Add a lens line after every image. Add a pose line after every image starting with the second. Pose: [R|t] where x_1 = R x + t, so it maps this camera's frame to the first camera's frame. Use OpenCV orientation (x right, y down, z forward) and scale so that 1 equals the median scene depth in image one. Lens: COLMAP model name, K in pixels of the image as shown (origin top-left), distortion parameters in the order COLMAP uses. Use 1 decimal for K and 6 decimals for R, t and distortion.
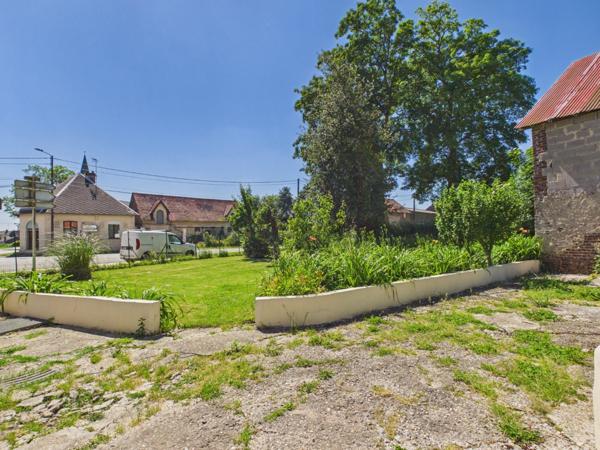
lens RADIAL K [[315.3, 0, 300.3], [0, 315.3, 229.2], [0, 0, 1]] dist [0.007495, -0.002227]
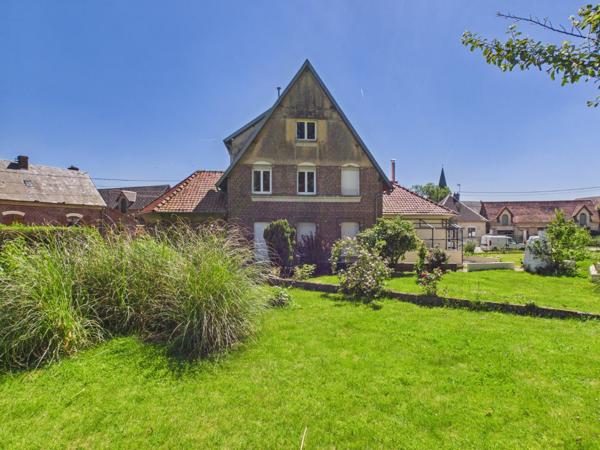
lens RADIAL K [[315.3, 0, 301.1], [0, 315.3, 230.0], [0, 0, 1]] dist [0.007495, -0.002227]
pose [[0.542842, 0.012246, -0.839745, 0.246407], [0.008440, 0.999764, 0.020036, -0.041664], [0.839792, -0.017963, 0.542610, -0.522580]]
